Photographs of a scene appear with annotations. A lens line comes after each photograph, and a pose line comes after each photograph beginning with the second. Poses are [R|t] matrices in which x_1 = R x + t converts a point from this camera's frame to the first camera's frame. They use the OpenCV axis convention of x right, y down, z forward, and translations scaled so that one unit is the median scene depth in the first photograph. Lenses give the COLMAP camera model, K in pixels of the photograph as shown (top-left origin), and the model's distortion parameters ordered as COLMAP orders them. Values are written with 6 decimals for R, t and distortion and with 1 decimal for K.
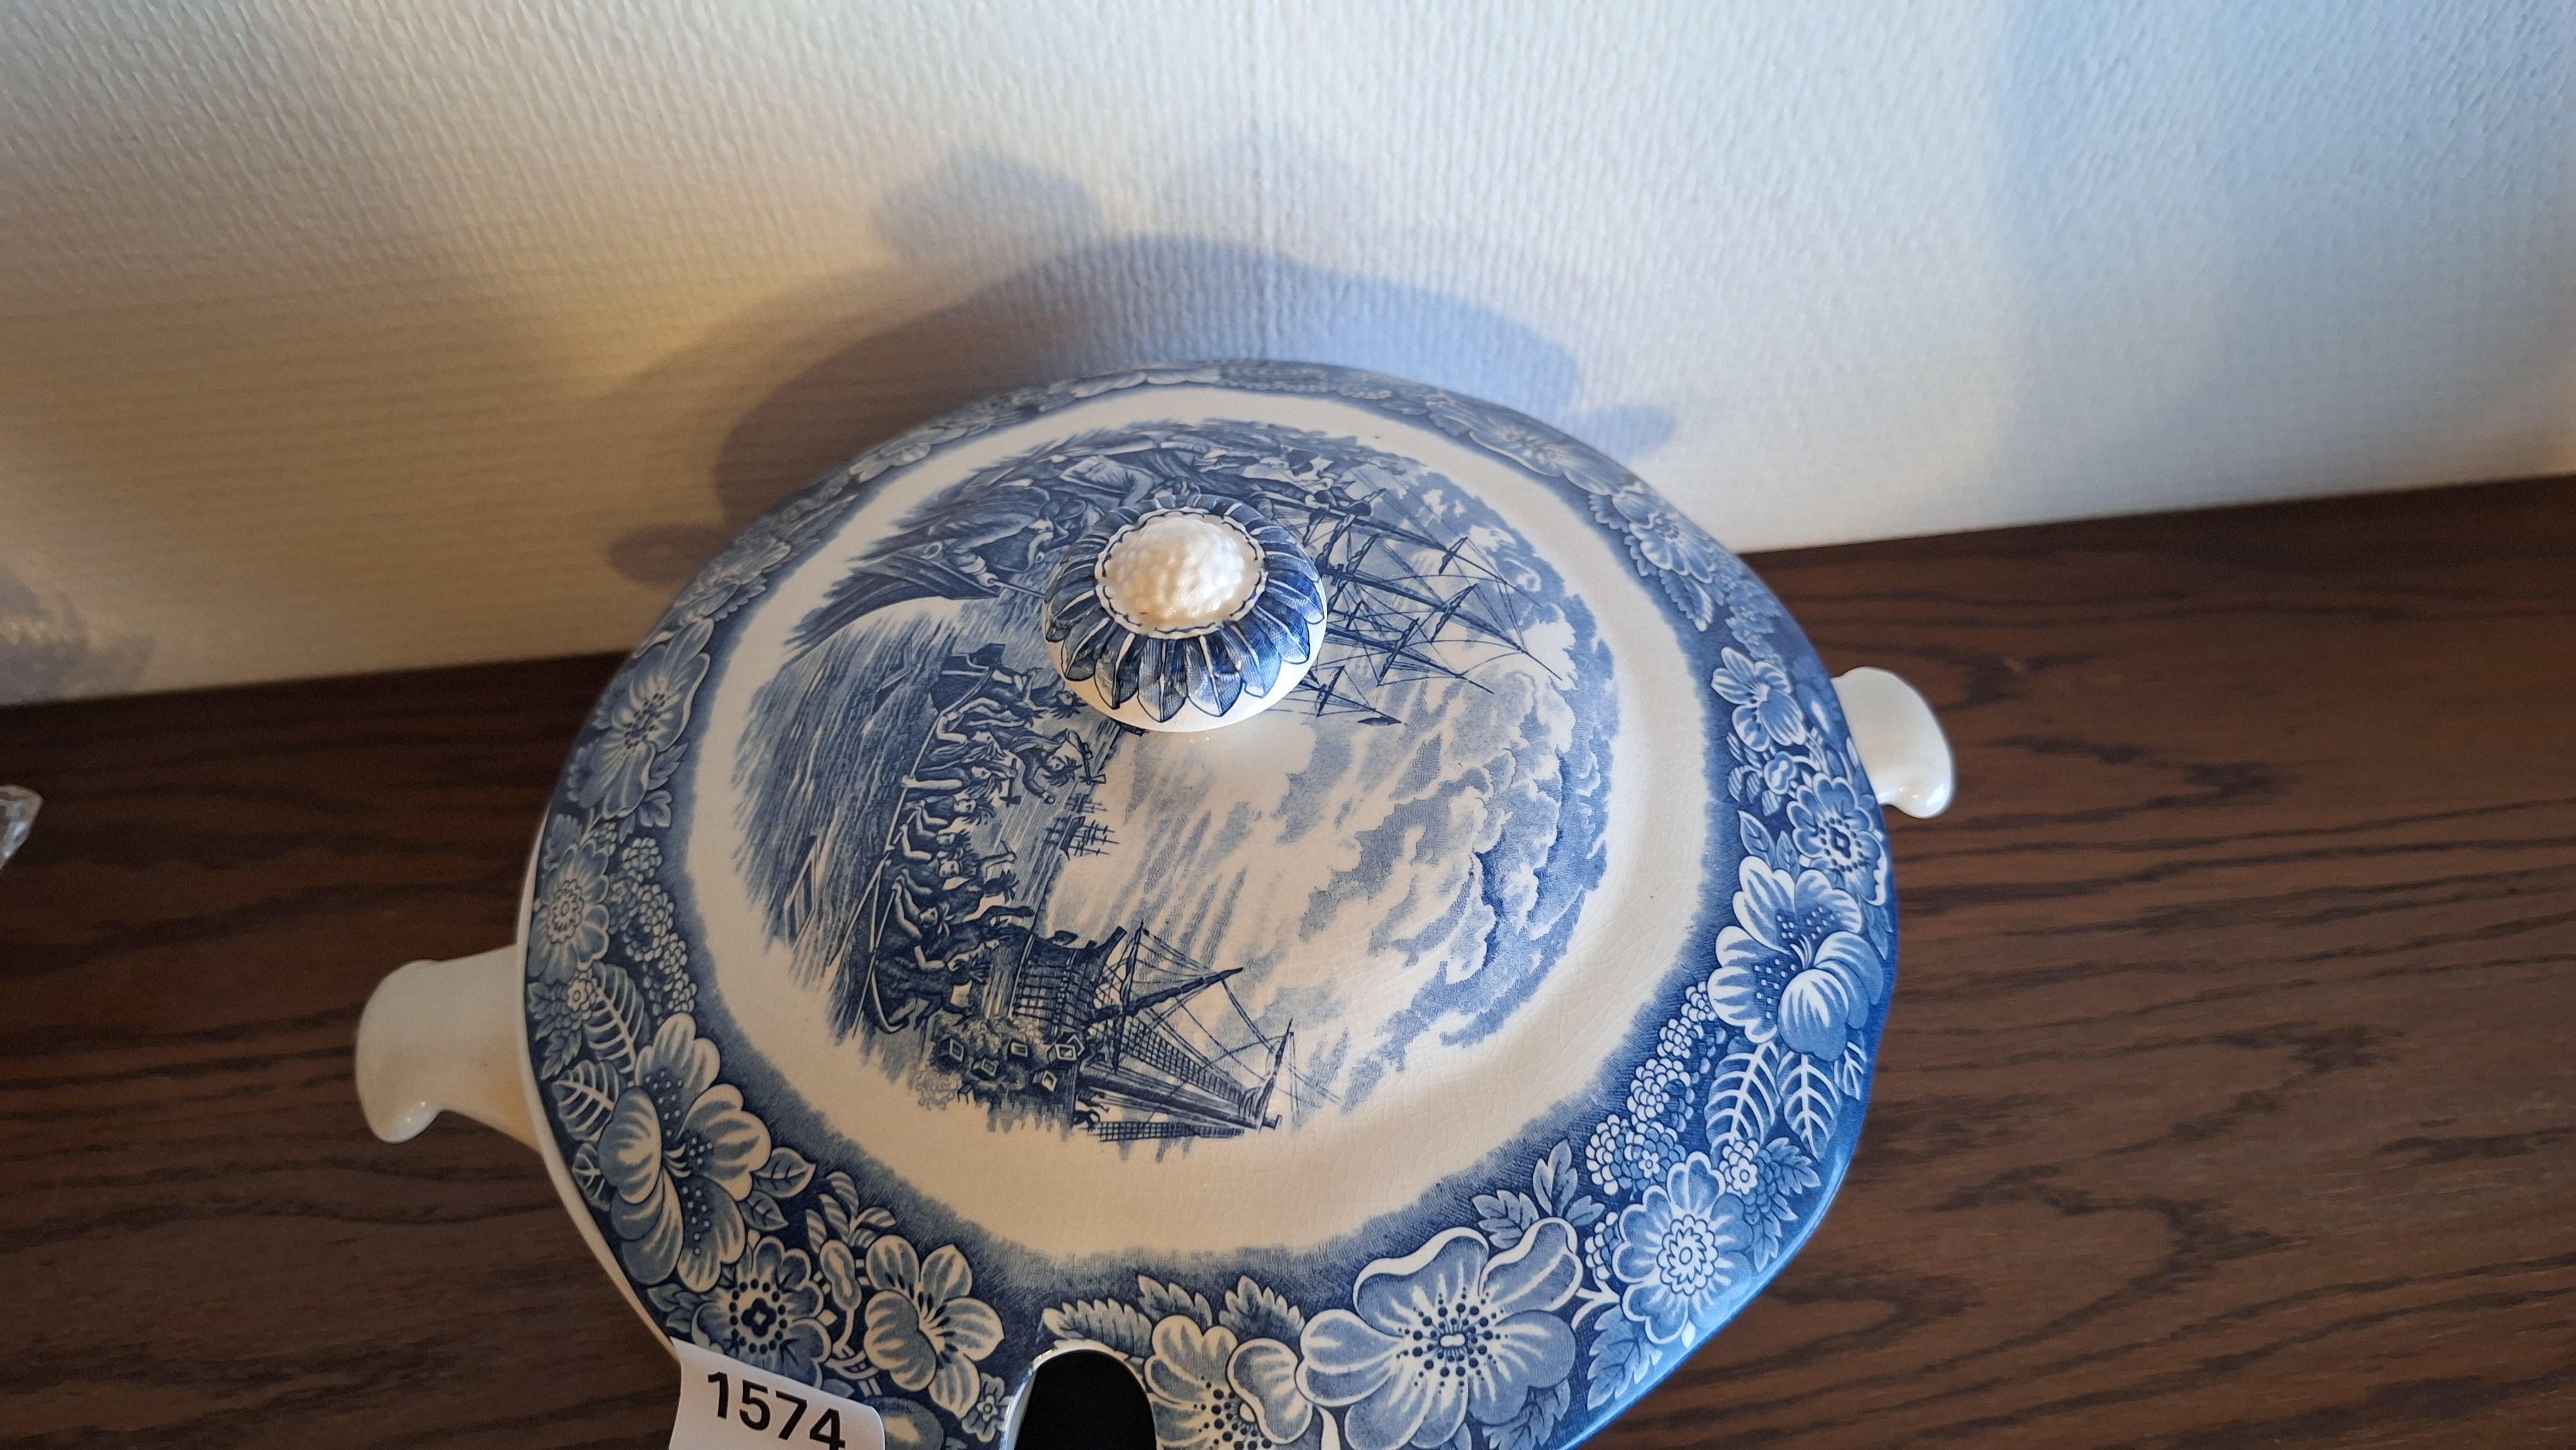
lens RADIAL K [[1801.6, 0, 1376.0], [0, 1801.6, 702.9], [0, 0, 1]] dist [0.120084, -0.201386]
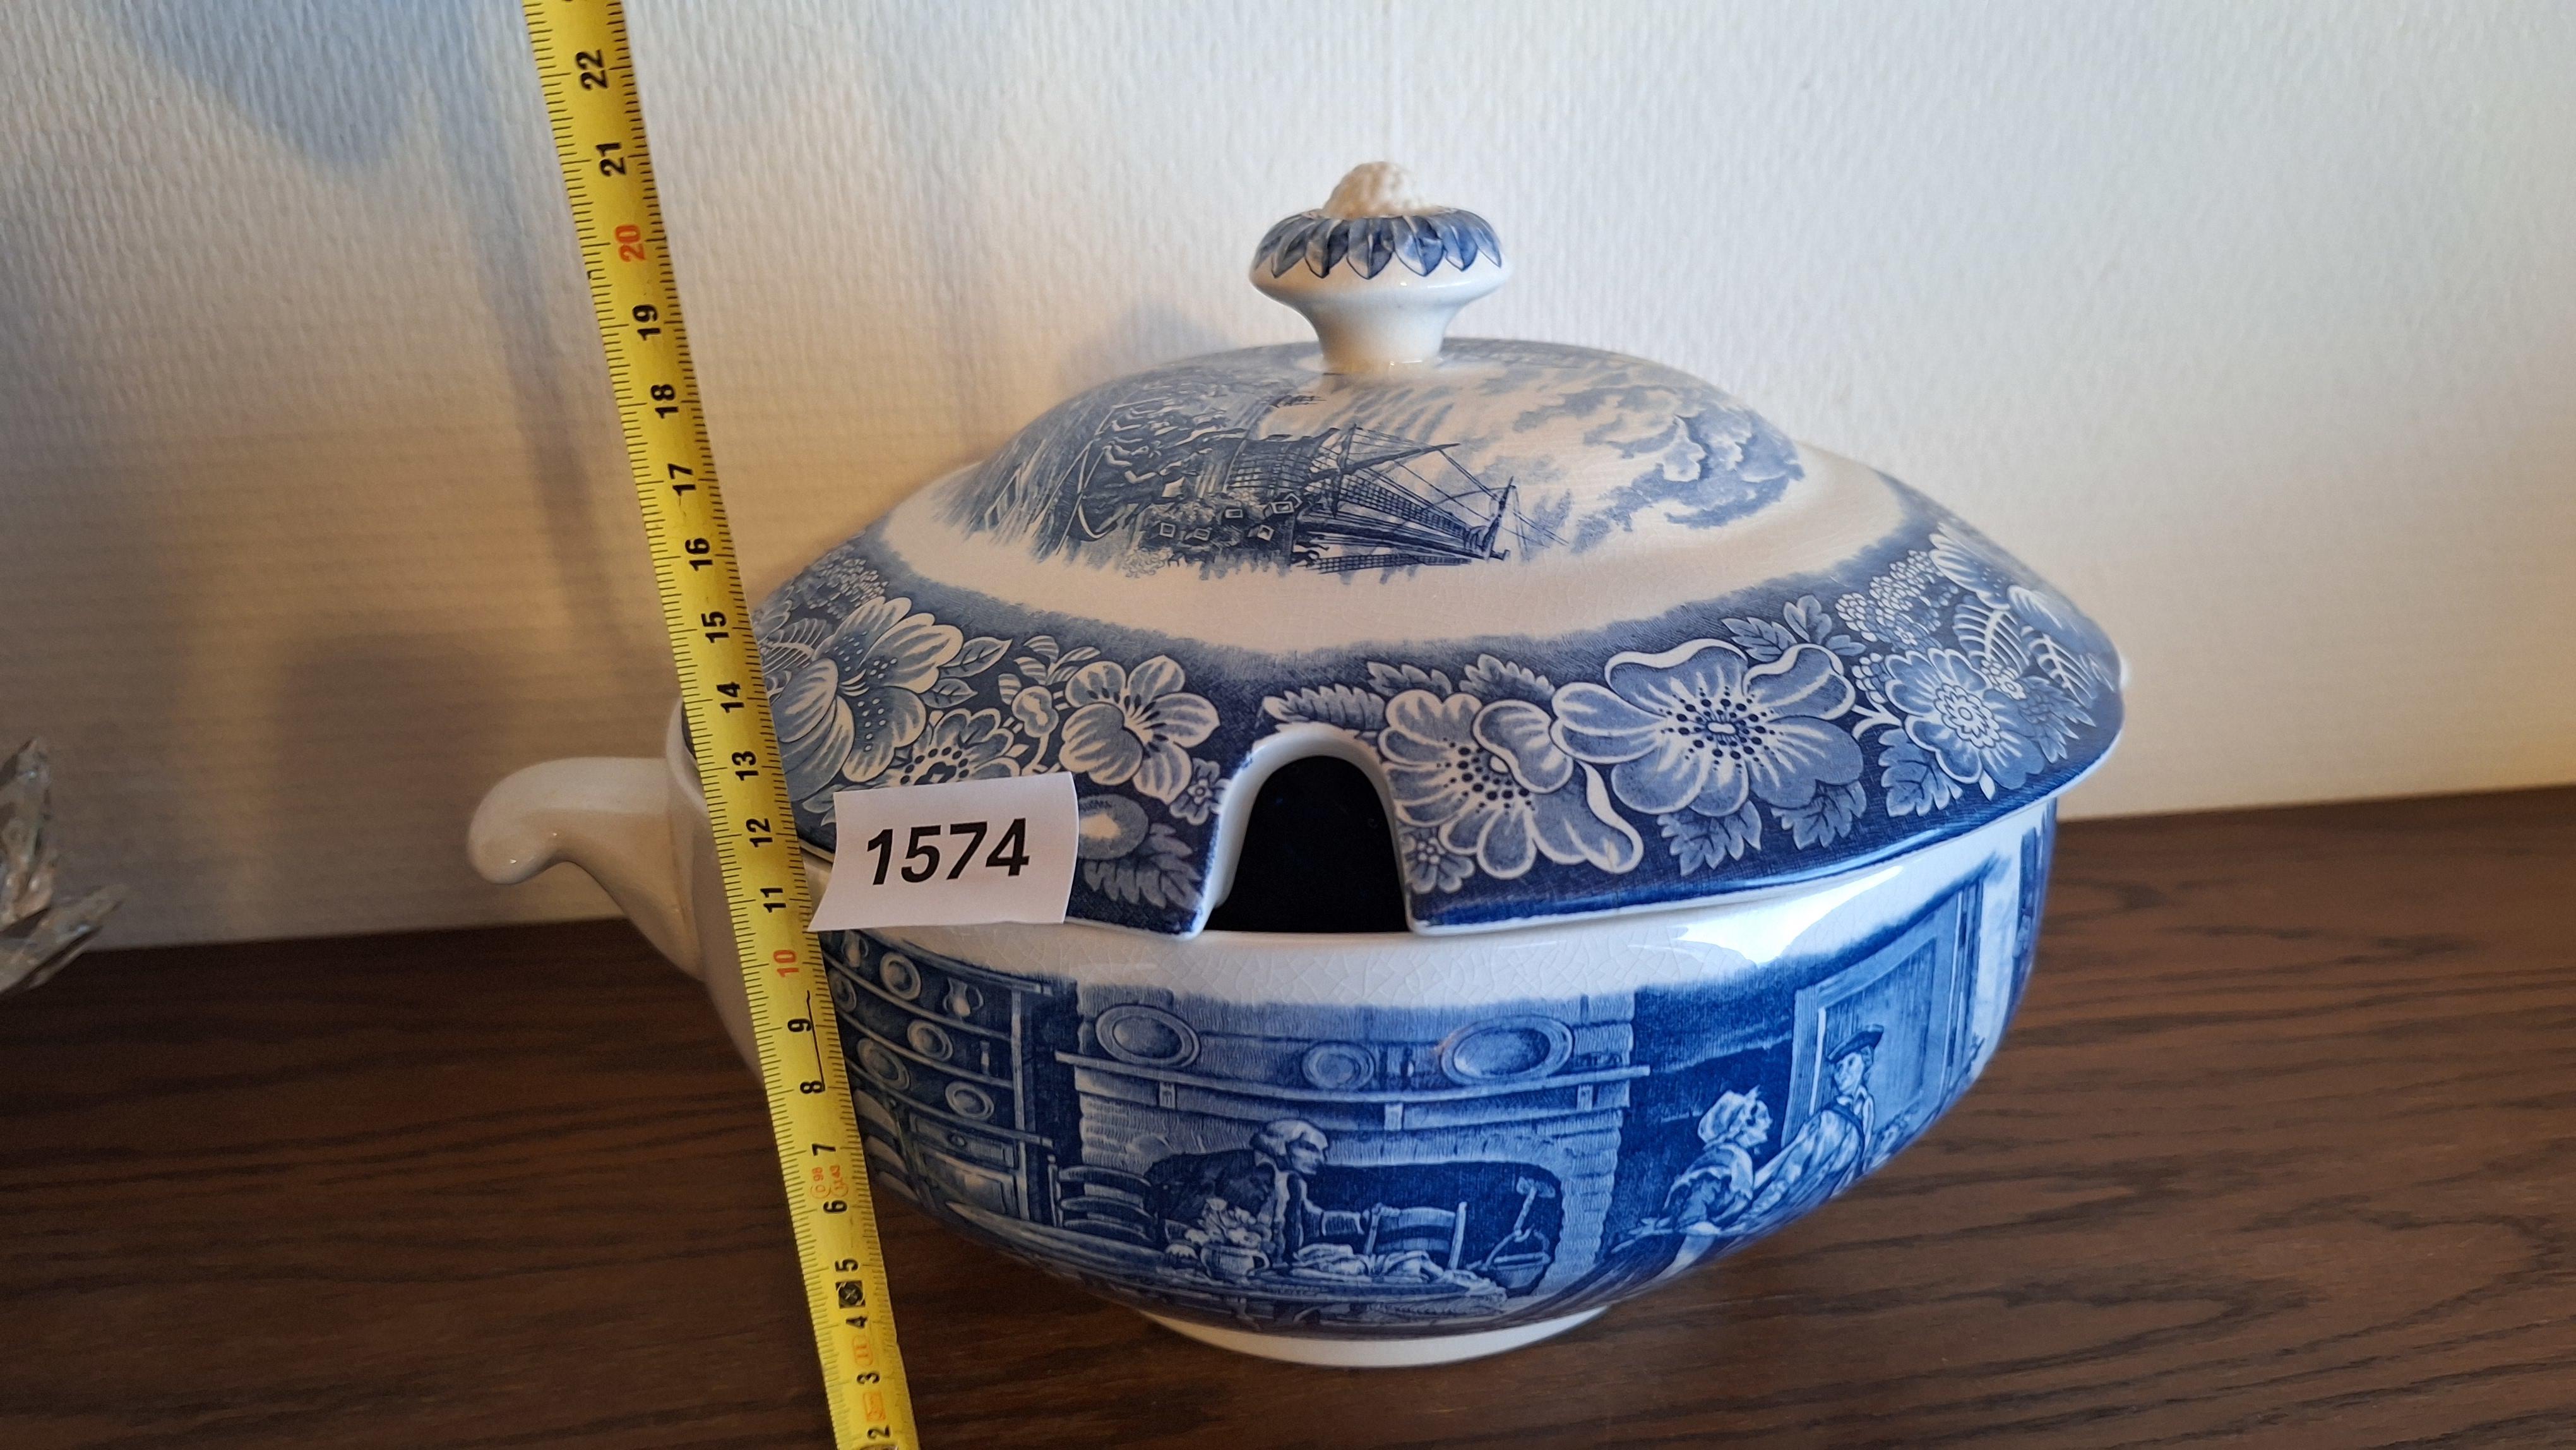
lens RADIAL K [[1801.6, 0, 1376.0], [0, 1801.6, 702.9], [0, 0, 1]] dist [0.120084, -0.201386]
pose [[0.999482, -0.032066, 0.002651, -0.124371], [0.028083, 0.829197, -0.558251, 0.803223], [0.015703, 0.558036, 0.829668, 0.252811]]
